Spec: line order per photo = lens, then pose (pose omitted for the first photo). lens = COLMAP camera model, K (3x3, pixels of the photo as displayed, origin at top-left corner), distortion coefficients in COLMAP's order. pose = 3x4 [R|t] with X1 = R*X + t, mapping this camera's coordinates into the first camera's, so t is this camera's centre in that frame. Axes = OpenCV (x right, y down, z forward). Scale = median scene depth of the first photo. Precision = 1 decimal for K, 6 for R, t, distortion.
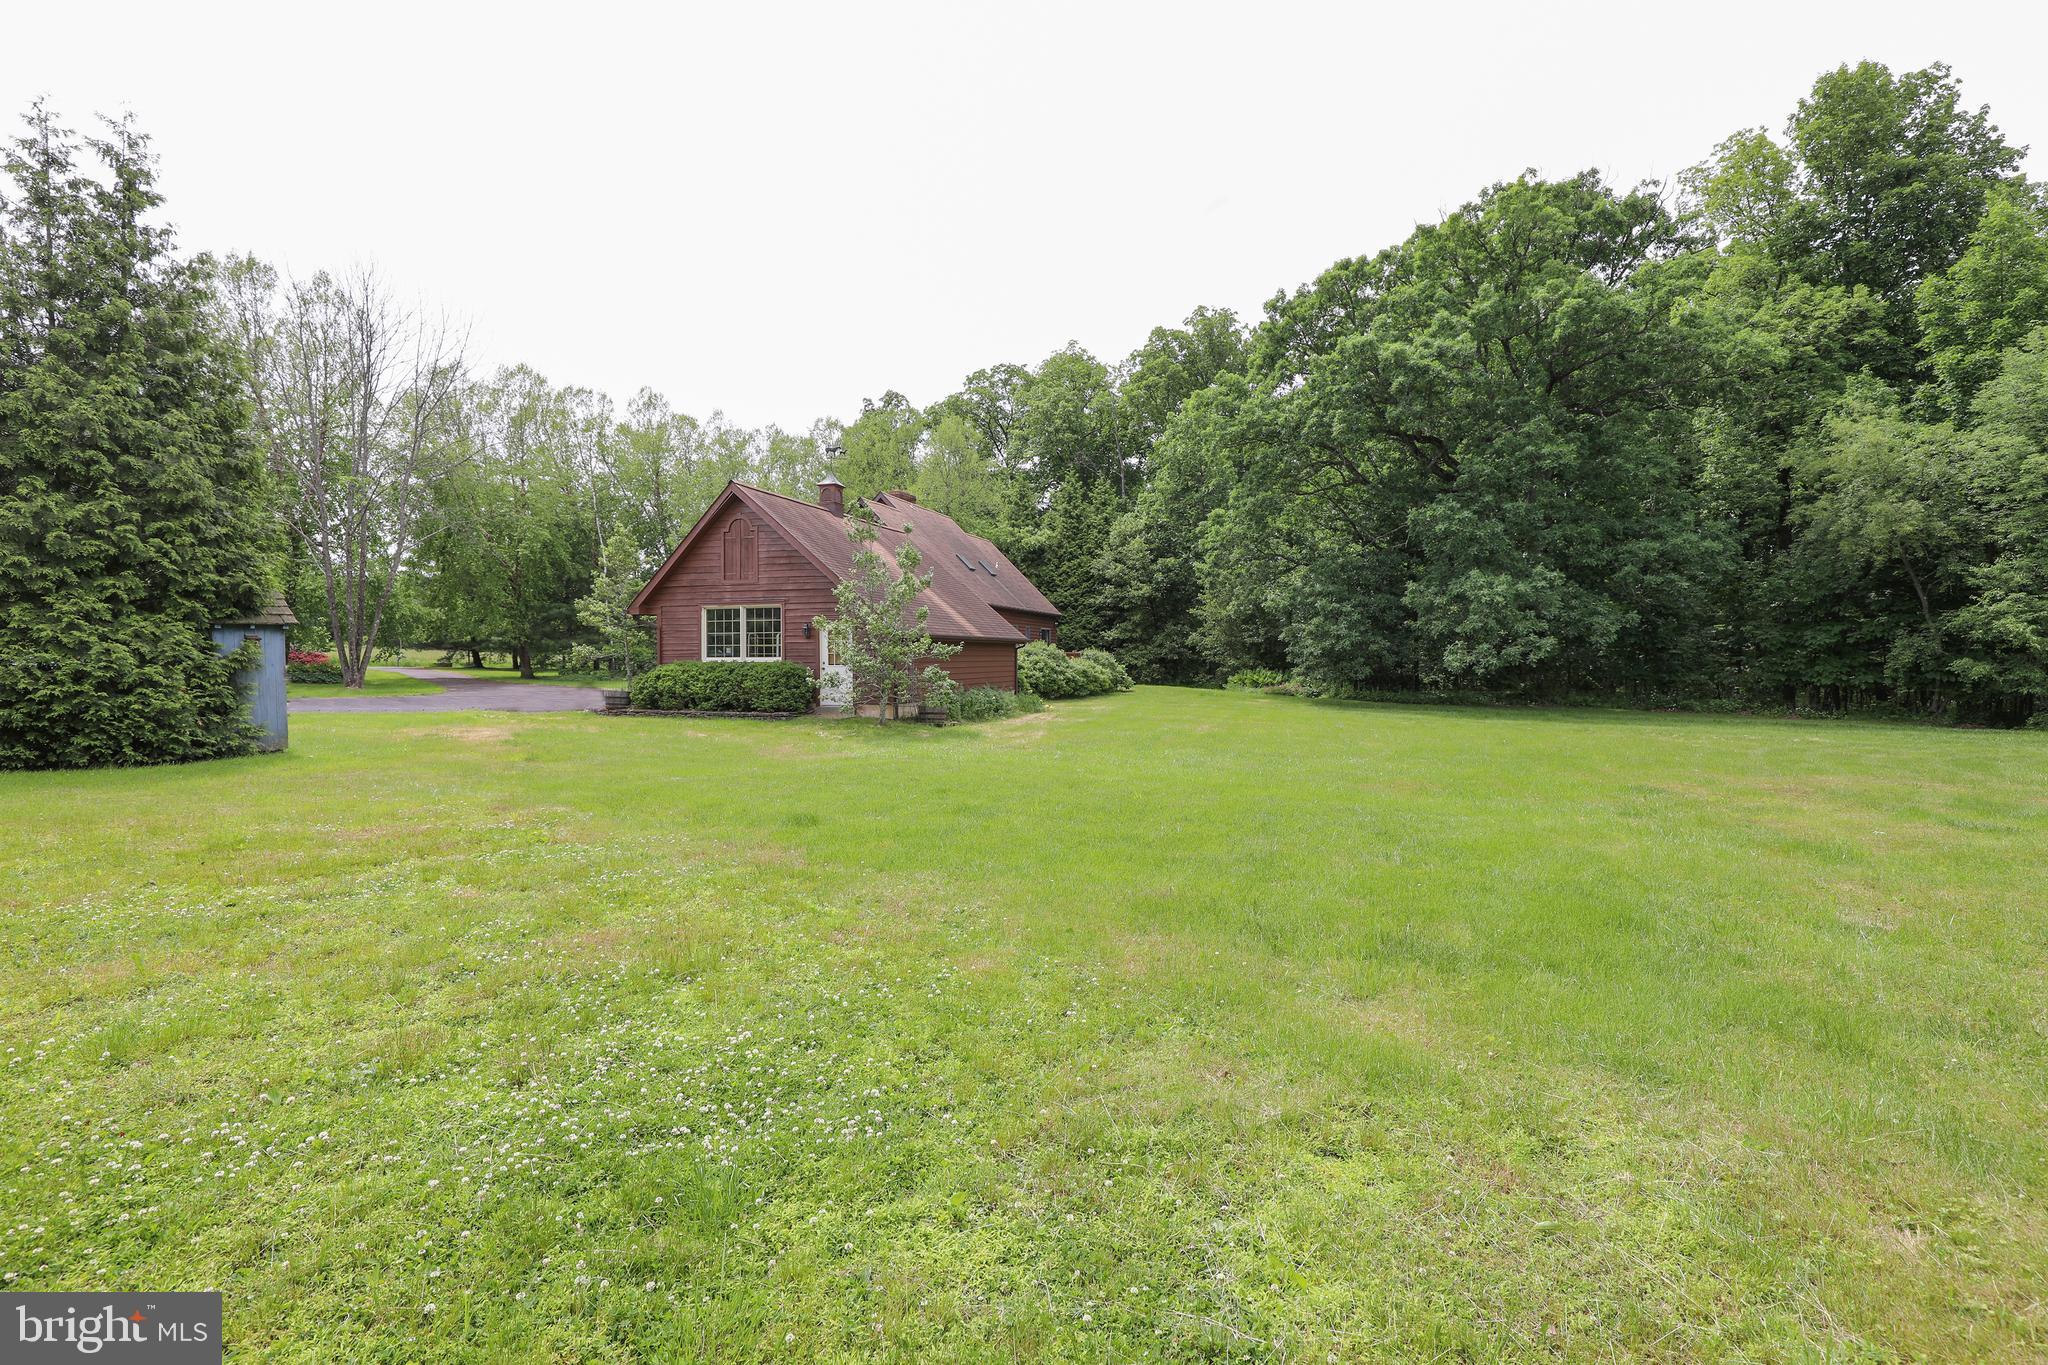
lens RADIAL K [[935.7, 0, 1019.5], [0, 935.7, 675.5], [0, 0, 1]] dist [-0.040464, 0.009103]
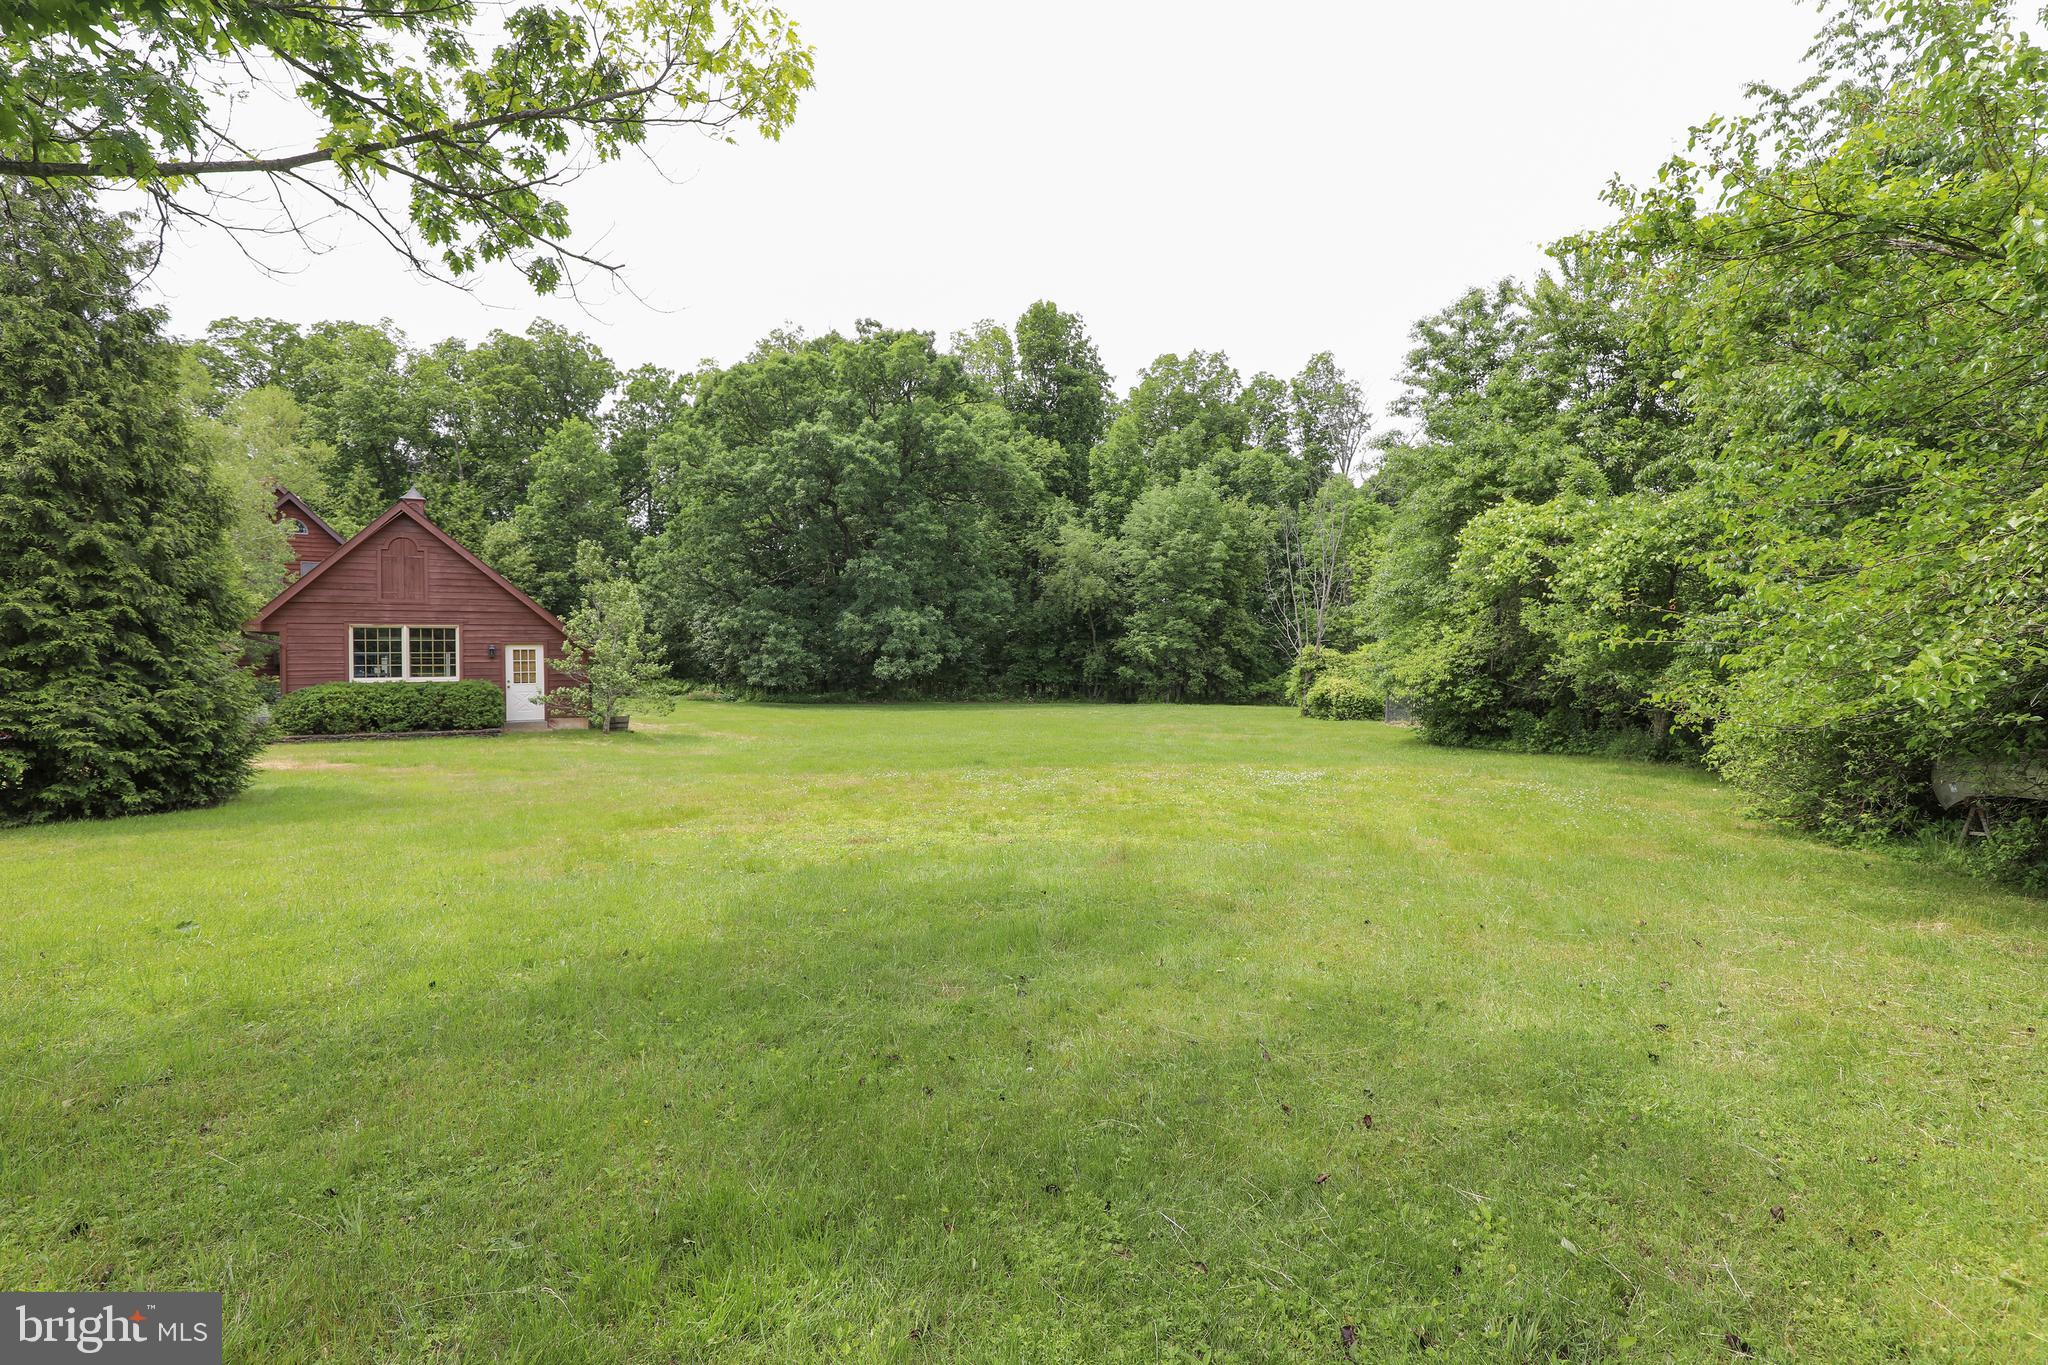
lens RADIAL K [[935.7, 0, 1019.5], [0, 935.7, 675.5], [0, 0, 1]] dist [-0.040464, 0.009103]
pose [[0.672588, -0.015134, 0.739863, -0.357232], [0.019282, 0.999810, 0.002923, -0.007089], [-0.739766, 0.012300, 0.672752, -0.087457]]
